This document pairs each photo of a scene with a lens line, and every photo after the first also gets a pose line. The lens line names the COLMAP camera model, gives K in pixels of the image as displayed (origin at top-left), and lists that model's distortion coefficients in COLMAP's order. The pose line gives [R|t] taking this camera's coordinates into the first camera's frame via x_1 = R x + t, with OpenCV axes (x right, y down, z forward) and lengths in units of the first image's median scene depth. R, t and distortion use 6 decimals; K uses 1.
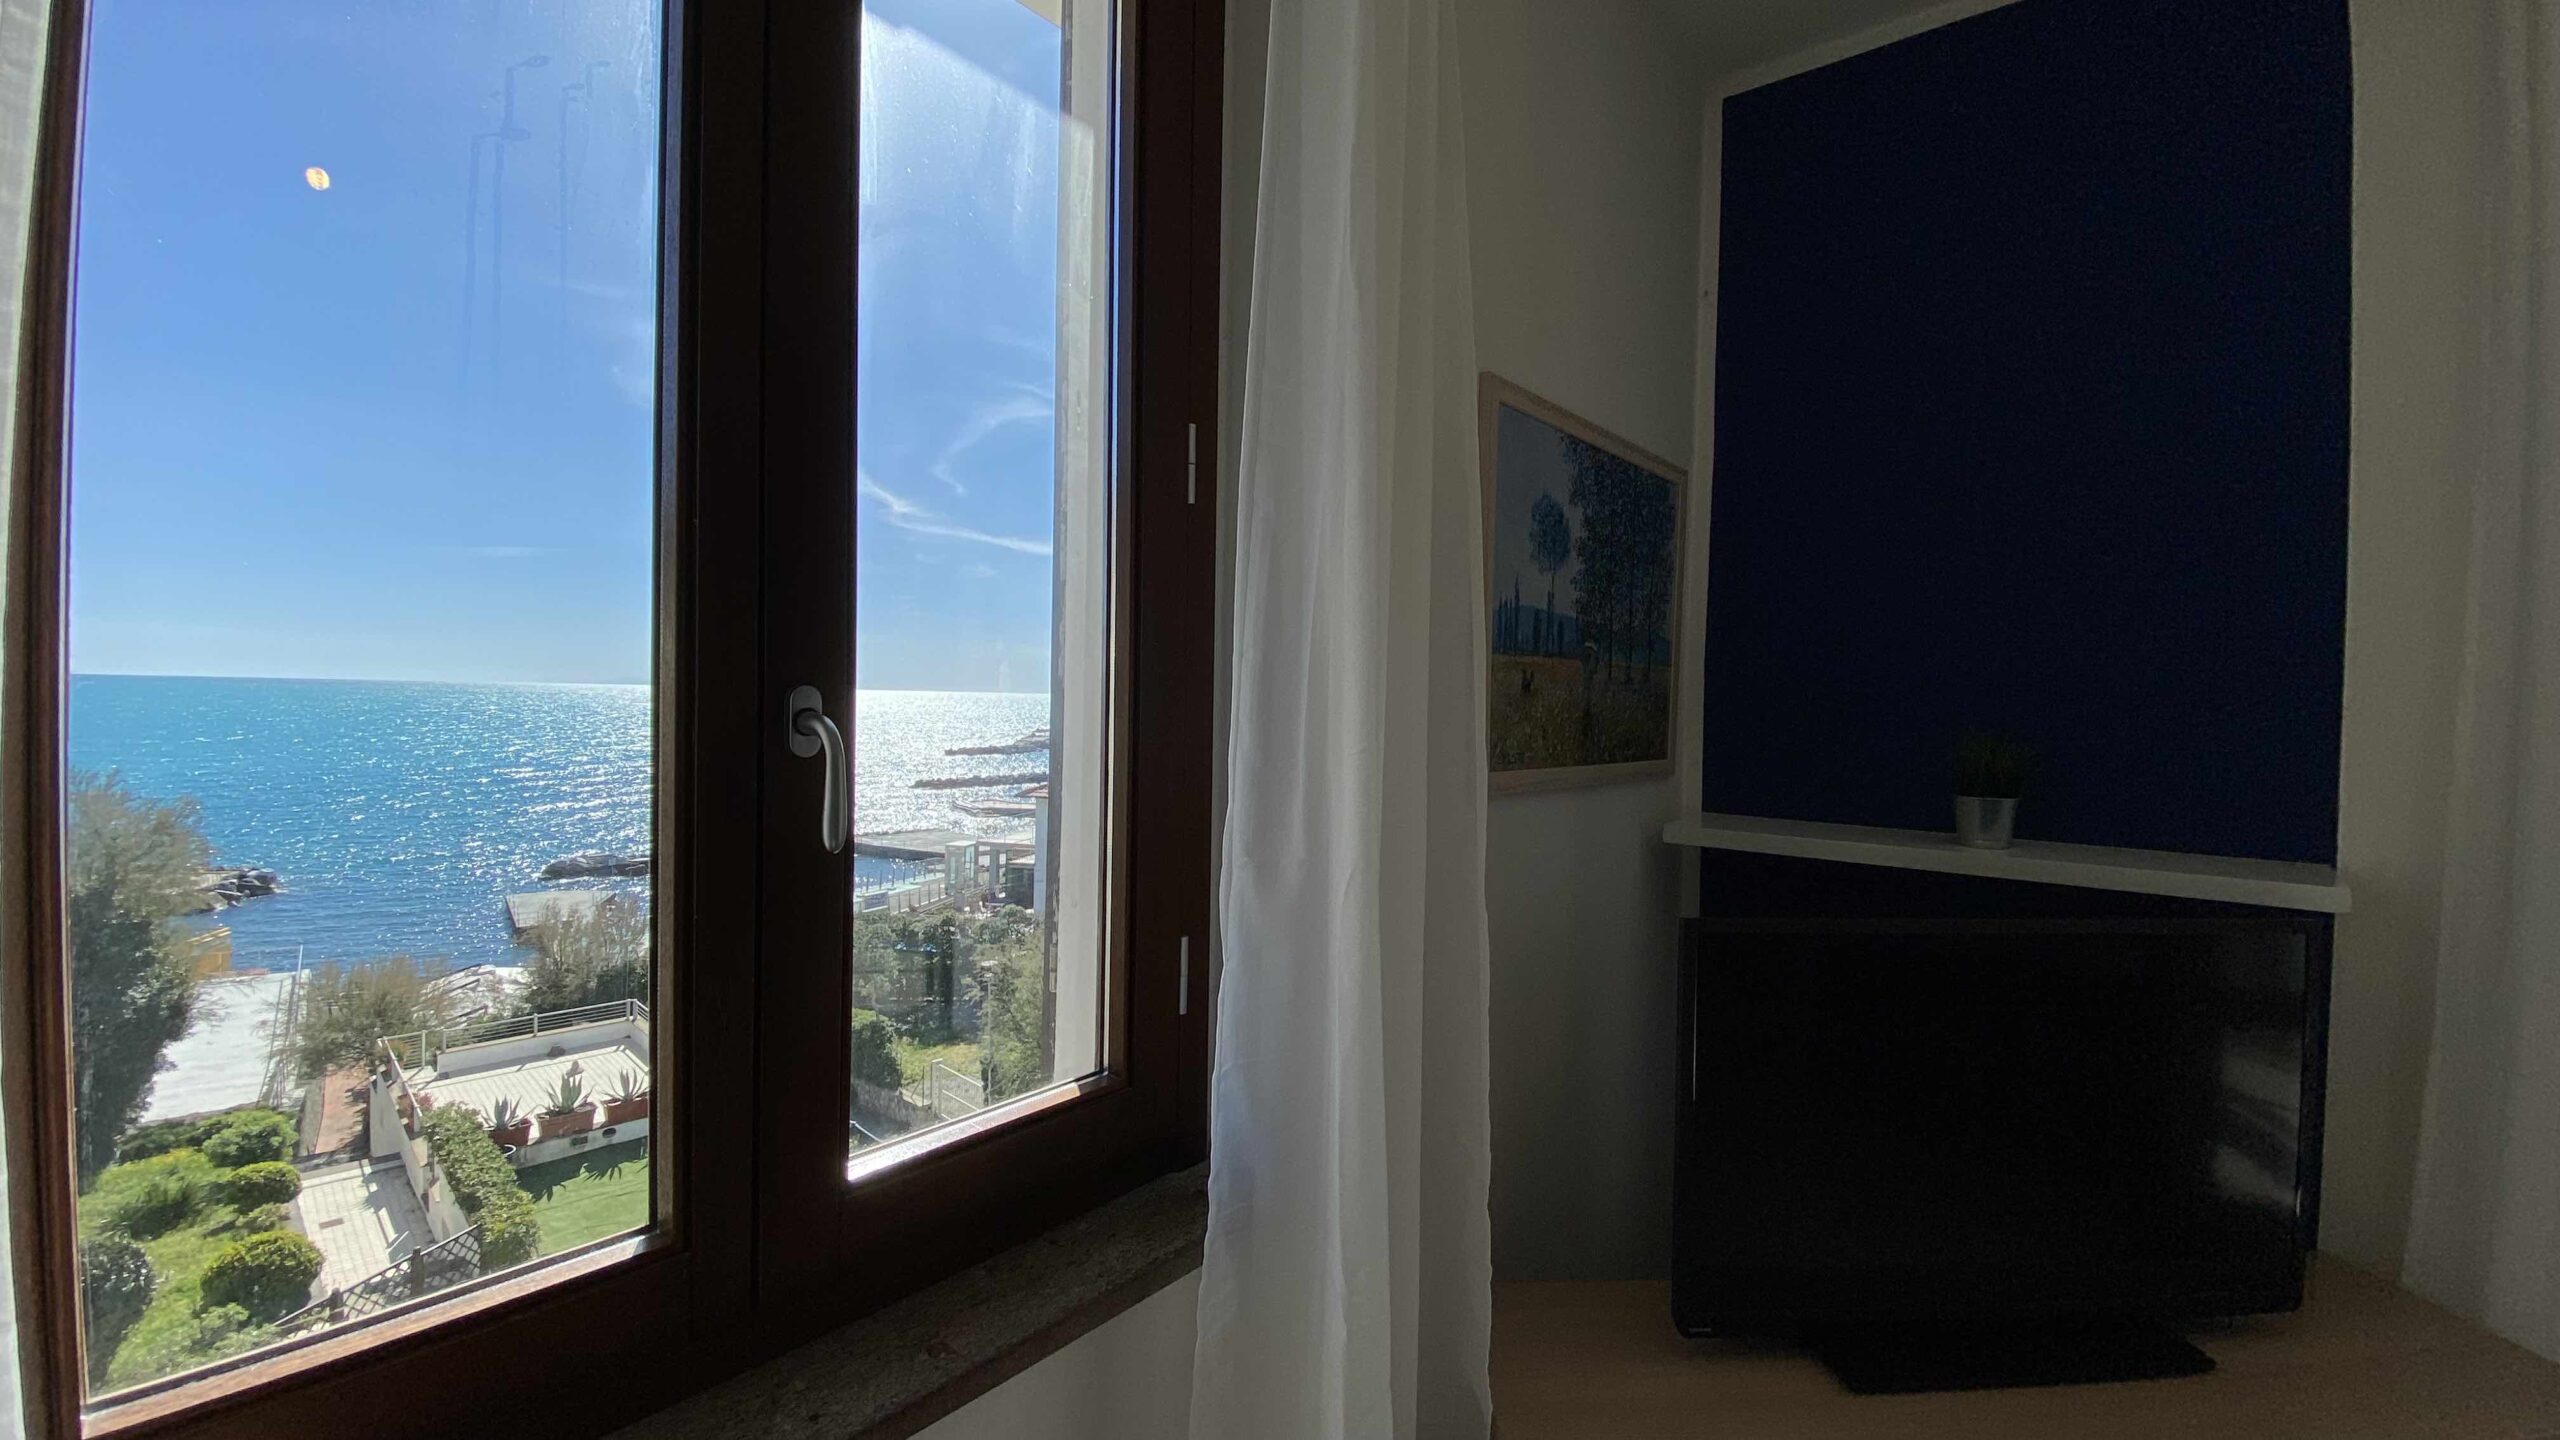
lens RADIAL K [[1006.1, 0, 1261.1], [0, 1006.1, 714.7], [0, 0, 1]] dist [-0.017079, -0.009346]
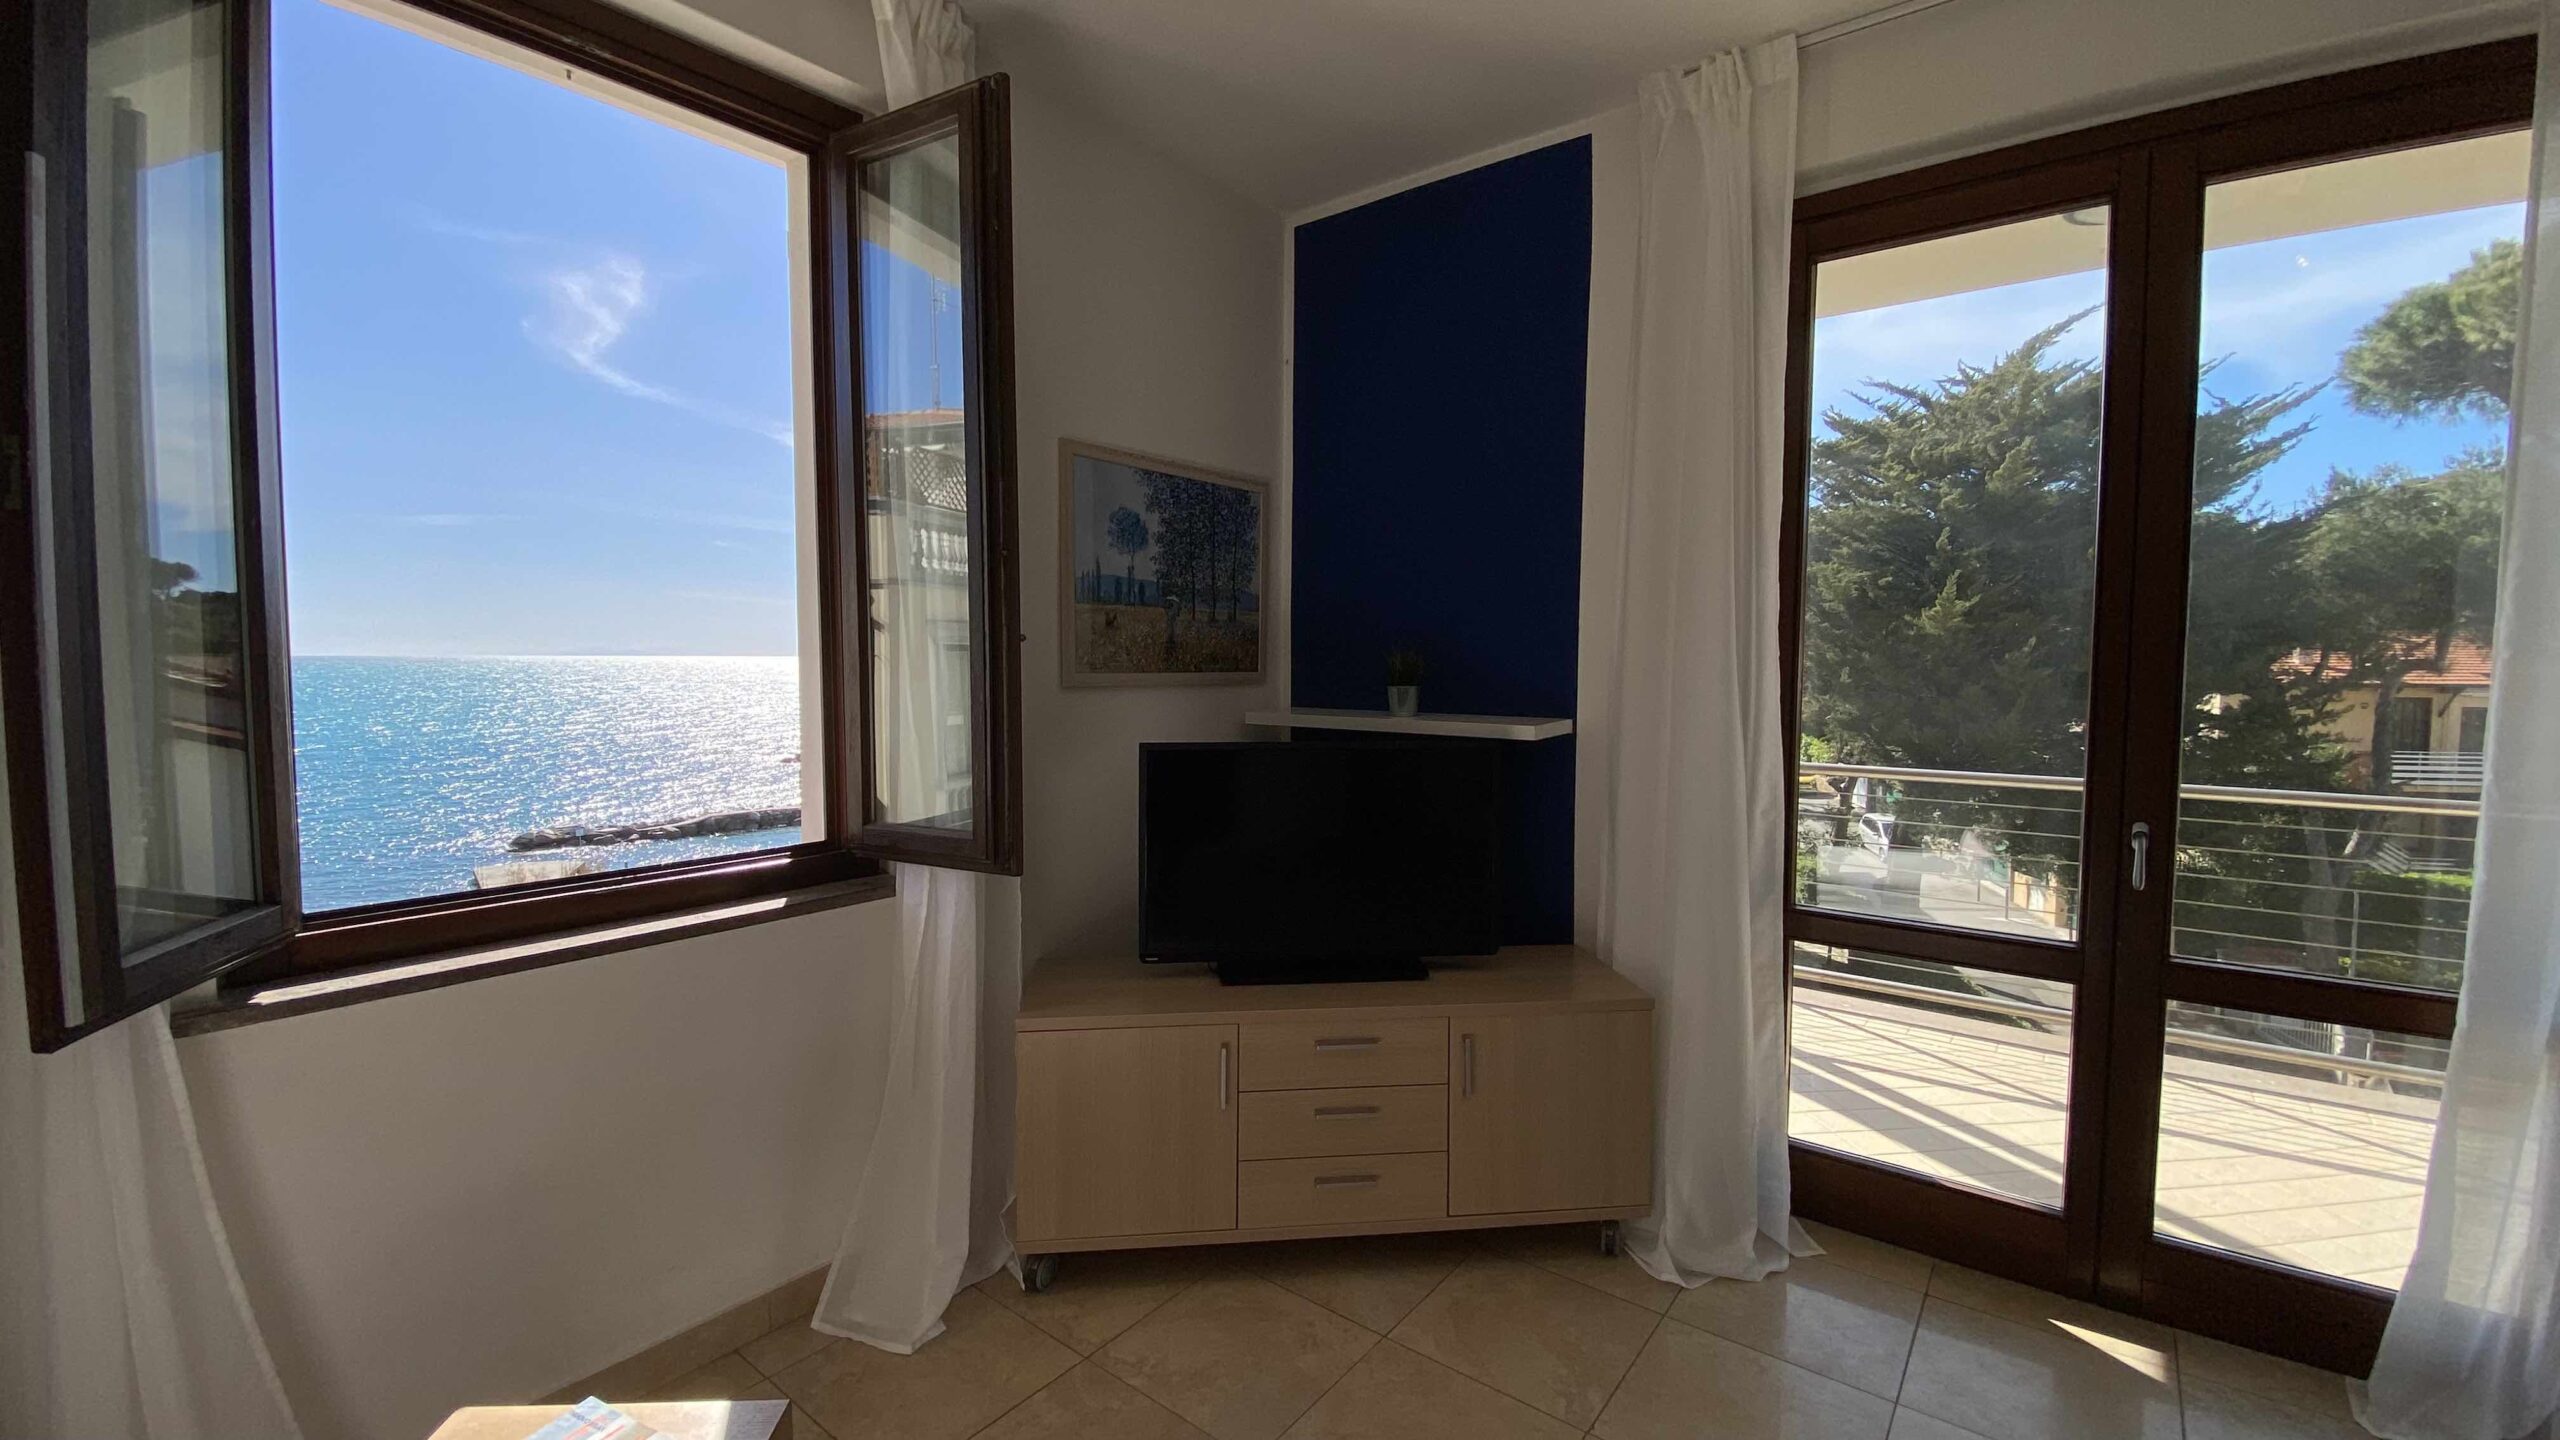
lens RADIAL K [[1006.1, 0, 1268.8], [0, 1006.1, 724.6], [0, 0, 1]] dist [-0.017079, -0.009346]
pose [[0.999377, -0.017016, 0.030908, 0.448723], [0.015557, 0.998782, 0.046824, 0.062830], [-0.031667, -0.046314, 0.998425, -0.653919]]
